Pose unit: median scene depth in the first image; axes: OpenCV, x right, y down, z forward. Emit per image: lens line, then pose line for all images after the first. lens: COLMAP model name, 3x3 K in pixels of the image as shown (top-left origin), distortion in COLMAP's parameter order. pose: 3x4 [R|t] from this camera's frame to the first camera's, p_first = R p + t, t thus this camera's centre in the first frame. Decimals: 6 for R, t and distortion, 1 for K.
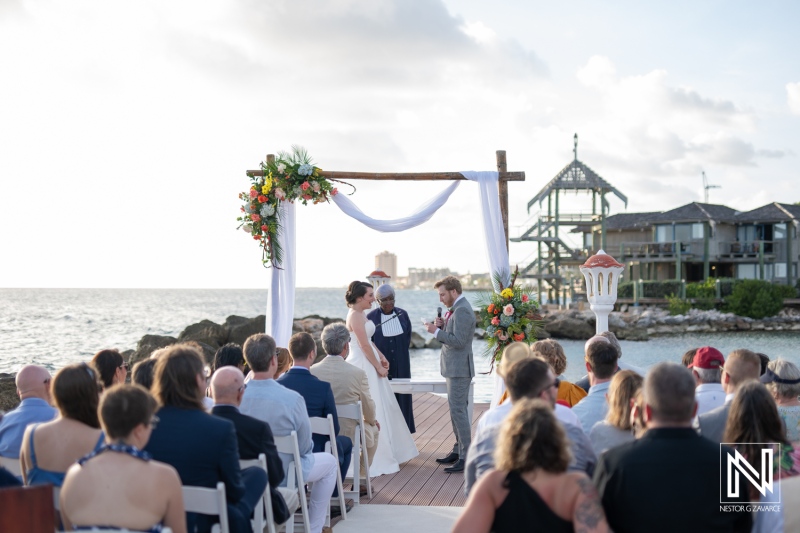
lens RADIAL K [[1163.9, 0, 400.0], [0, 1163.9, 266.5], [0, 0, 1]] dist [-0.034318, -0.063509]
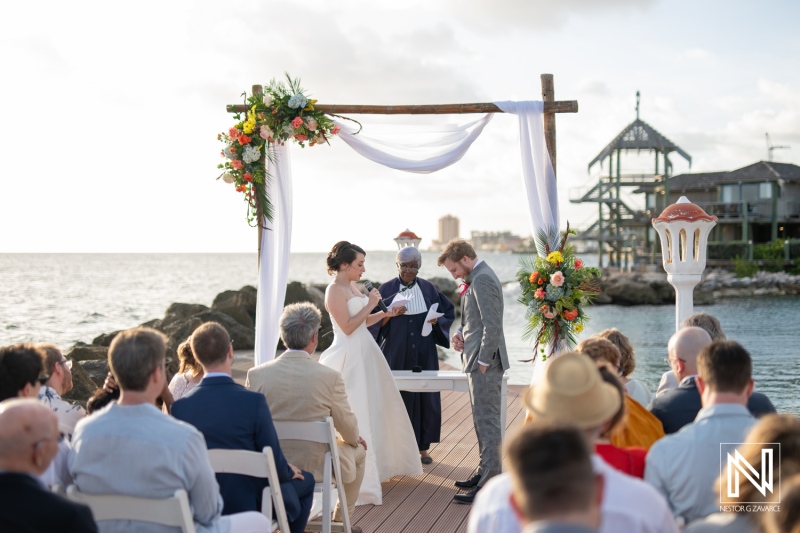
lens RADIAL K [[1143.3, 0, 400.0], [0, 1143.3, 266.5], [0, 0, 1]] dist [-0.011002, -0.048114]
pose [[0.998498, -0.004078, -0.054633, 0.028964], [0.005821, 0.999478, 0.031777, 0.003826], [0.054475, -0.032047, 0.998001, 0.221793]]
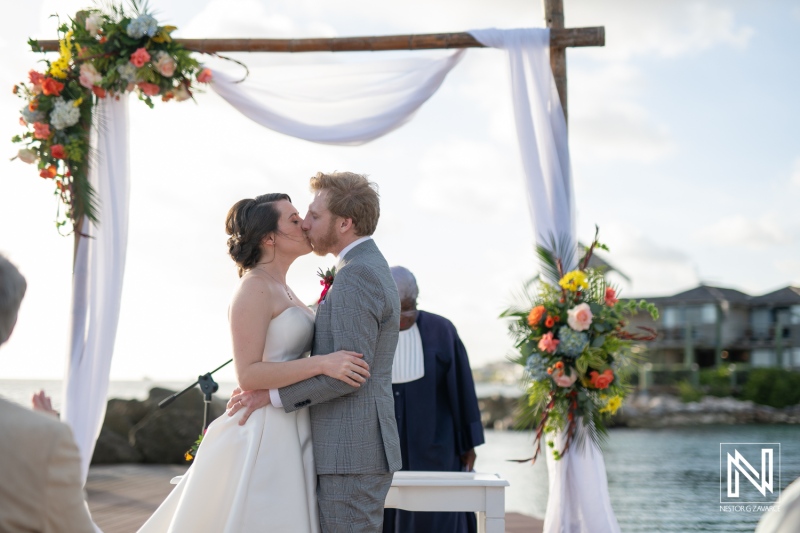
lens RADIAL K [[1163.9, 0, 400.0], [0, 1163.9, 266.5], [0, 0, 1]] dist [-0.034318, -0.063509]
pose [[0.999954, 0.005785, 0.007673, 0.020140], [-0.005149, 0.996747, -0.080433, 0.050929], [-0.008113, 0.080390, 0.996731, 0.521265]]
